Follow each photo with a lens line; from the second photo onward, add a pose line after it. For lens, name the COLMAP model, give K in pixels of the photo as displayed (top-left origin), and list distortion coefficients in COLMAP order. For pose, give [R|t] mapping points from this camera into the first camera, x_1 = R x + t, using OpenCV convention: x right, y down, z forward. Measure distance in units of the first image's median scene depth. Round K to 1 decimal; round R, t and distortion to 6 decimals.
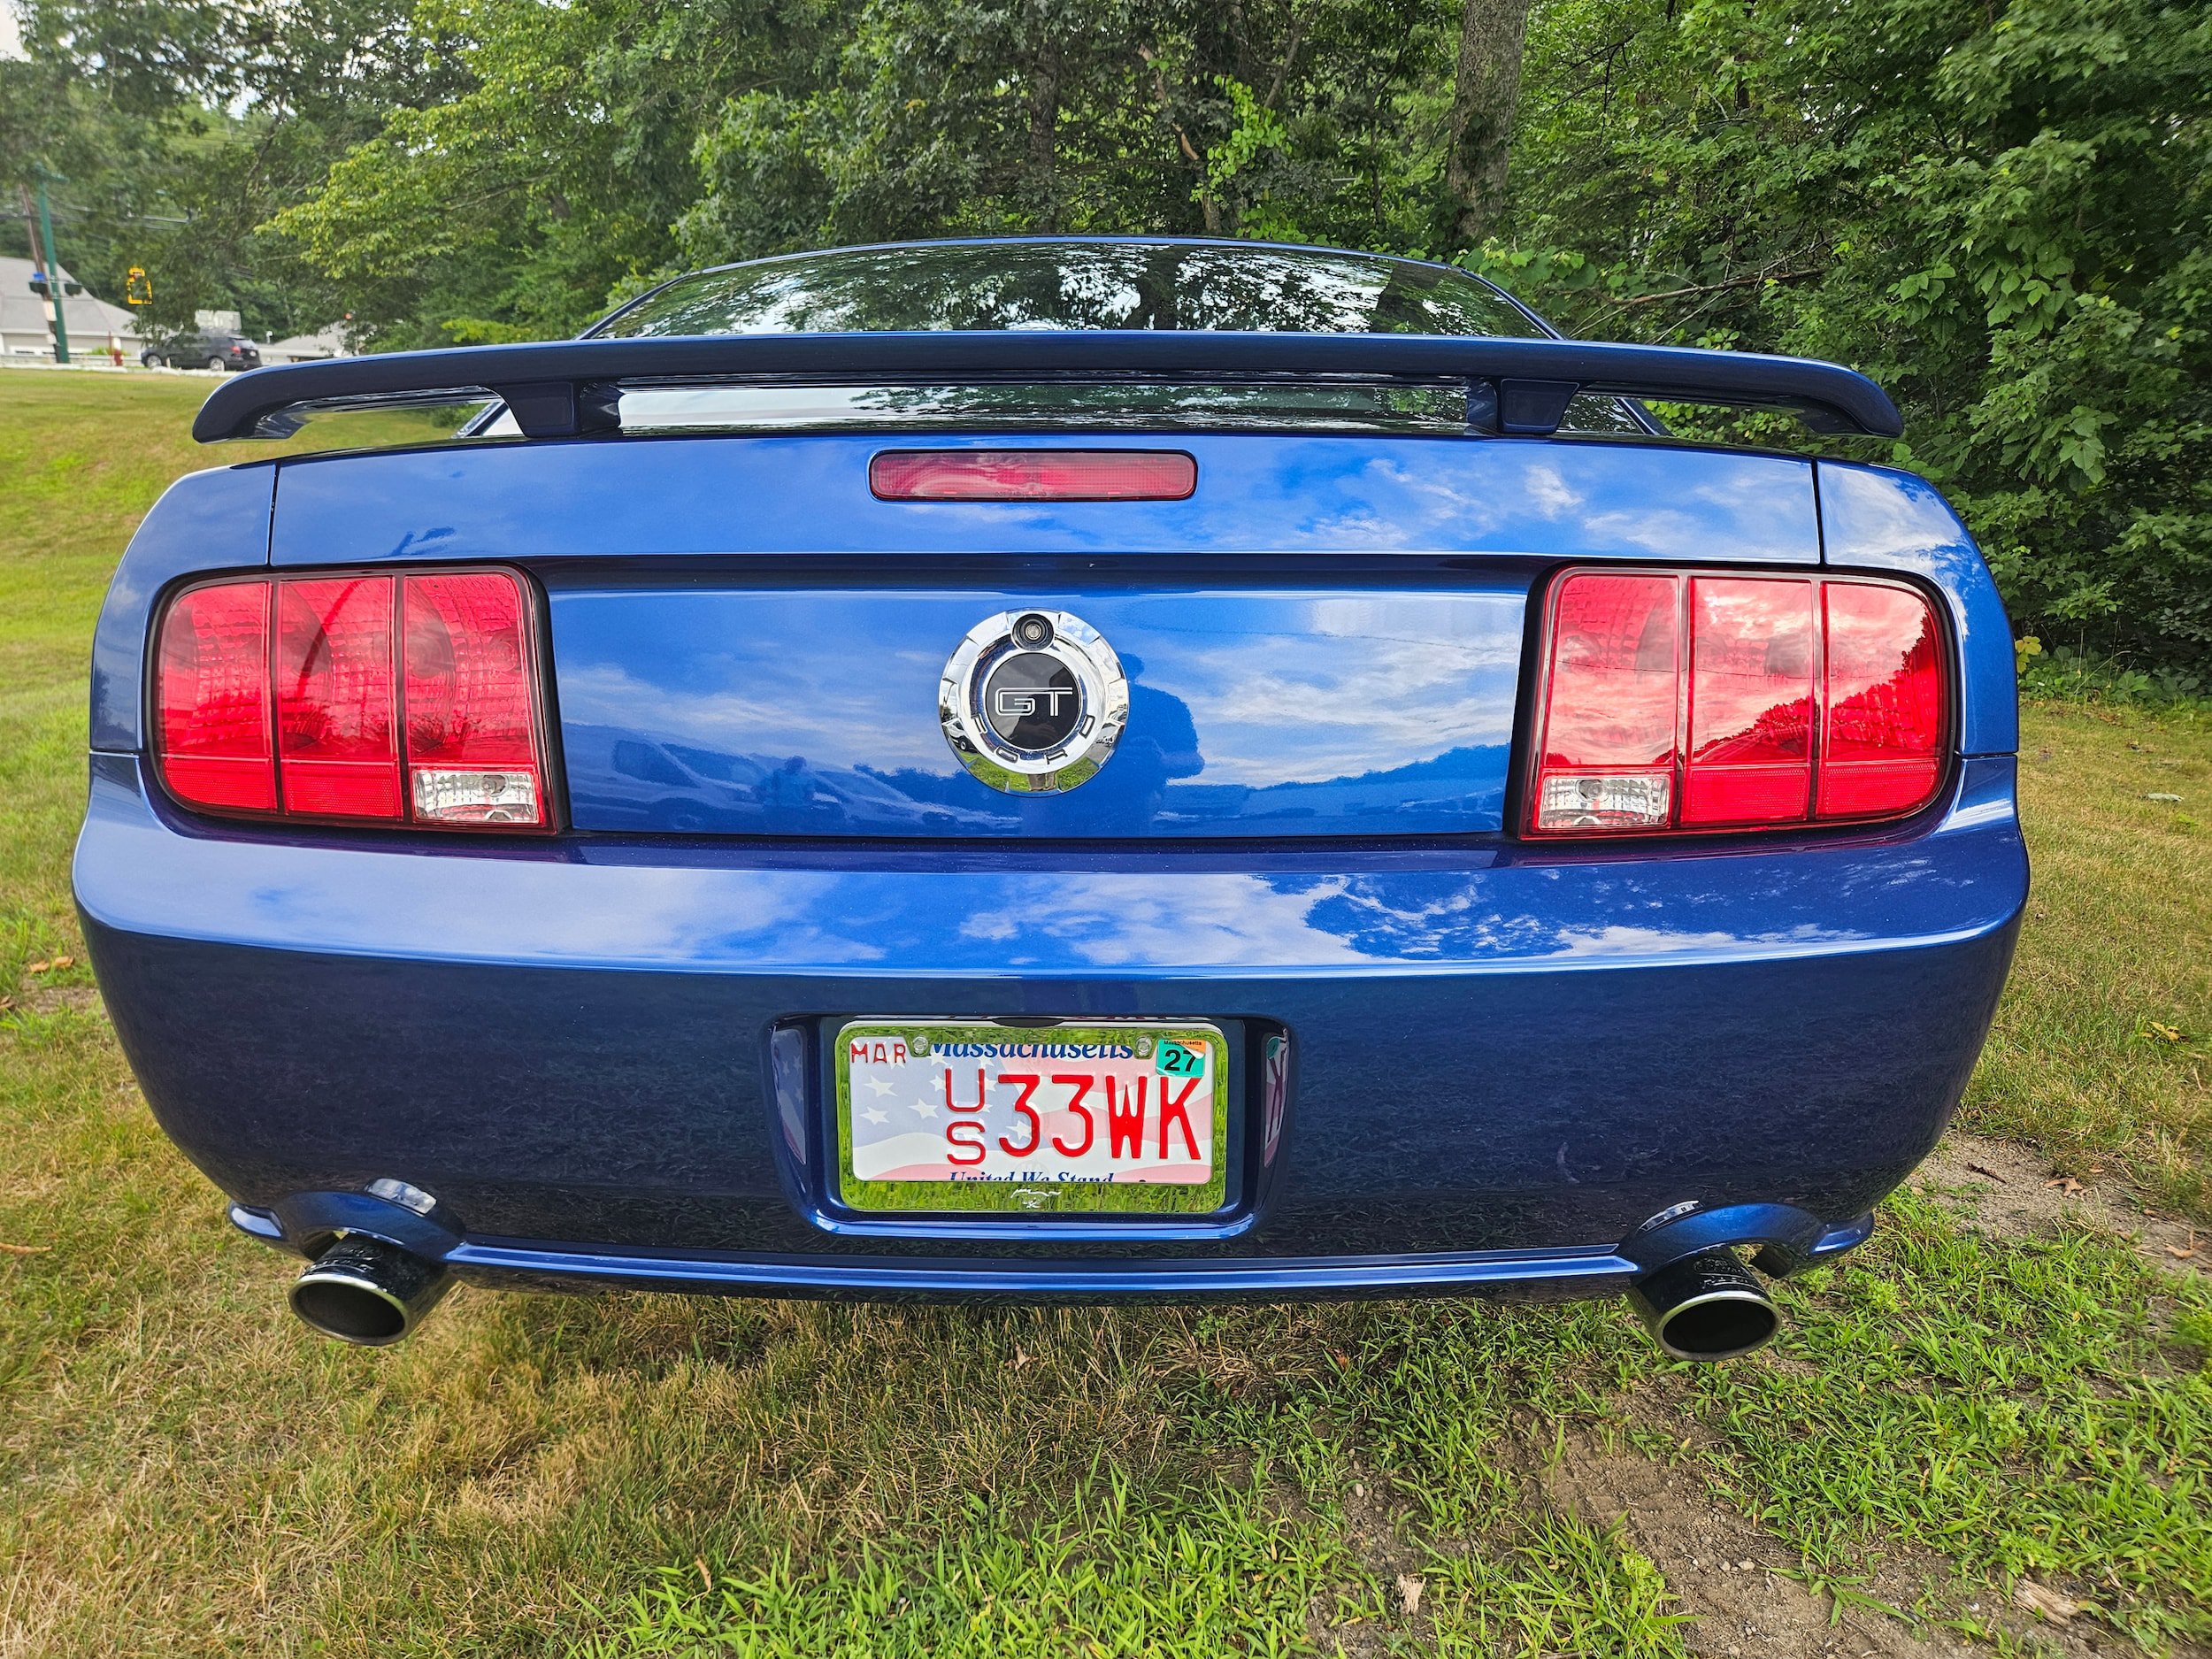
lens RADIAL K [[1538.8, 0, 1050.2], [0, 1538.8, 818.5], [0, 0, 1]] dist [0.083737, -0.085225]
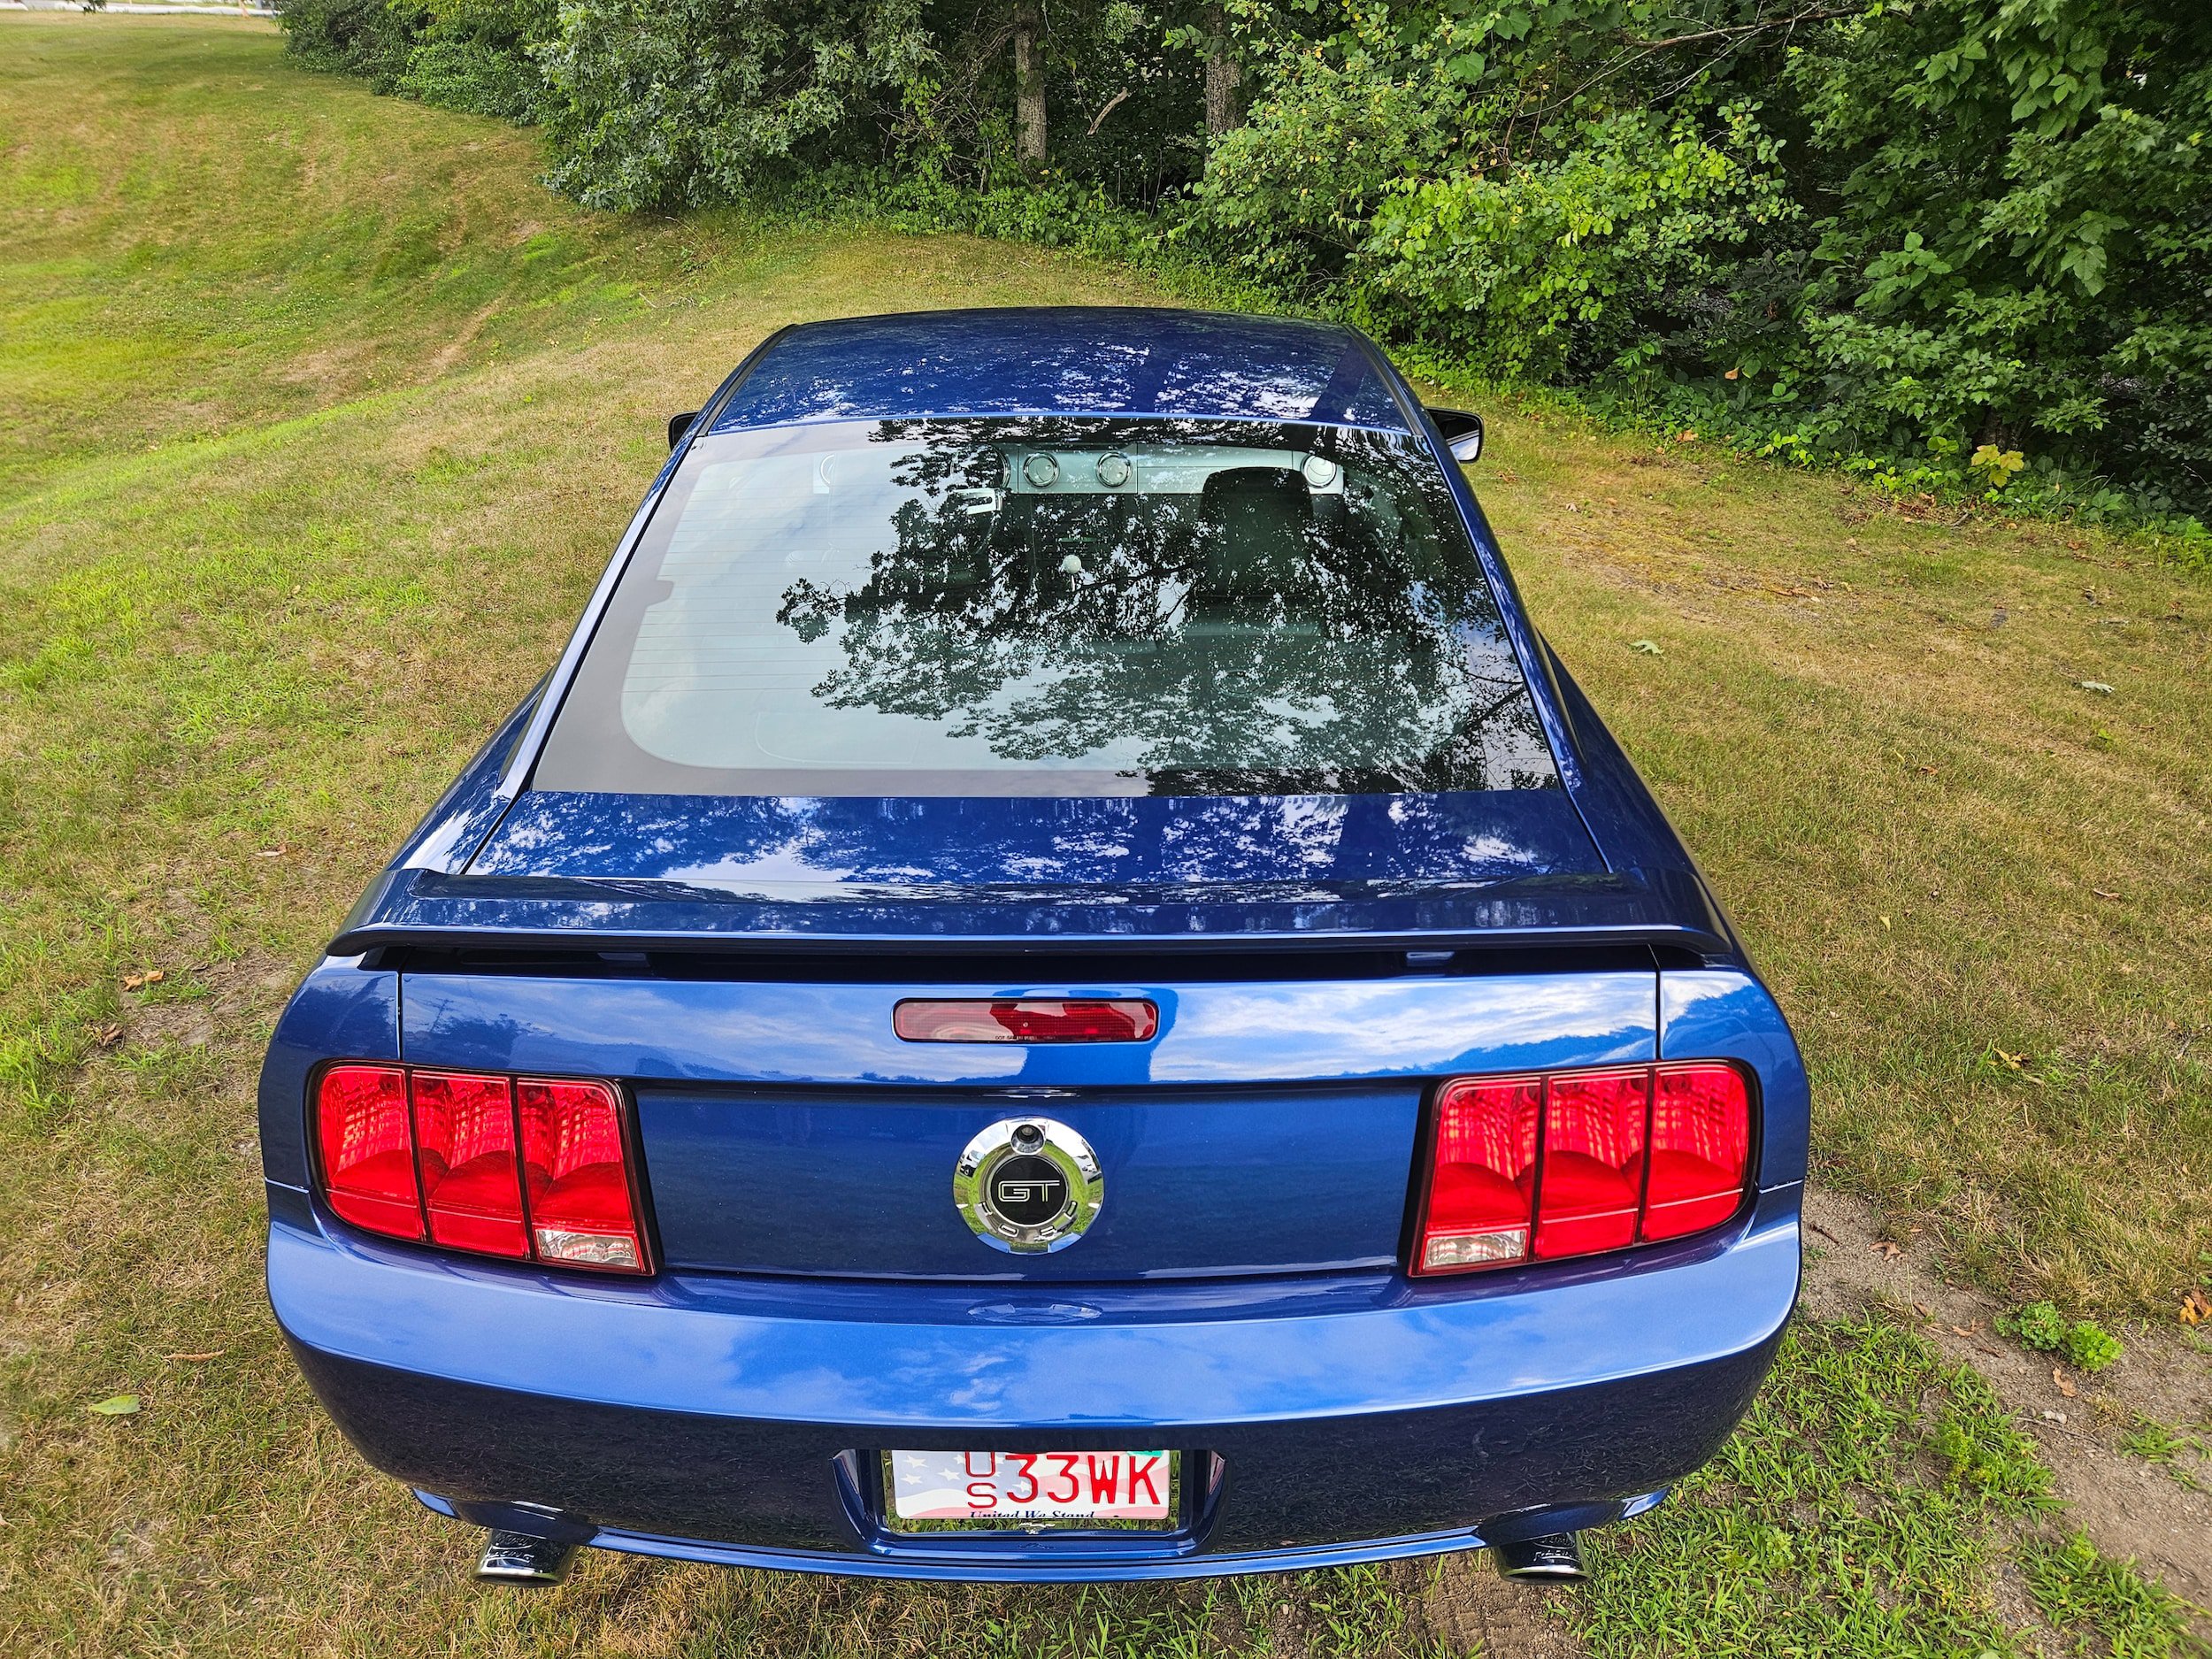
lens RADIAL K [[1535.5, 0, 1078.3], [0, 1535.5, 835.9], [0, 0, 1]] dist [0.077523, -0.070925]
pose [[0.999790, -0.011913, 0.016685, 0.009581], [0.007886, 0.974705, 0.223357, -0.505013], [-0.018924, -0.223179, 0.974594, -0.132432]]
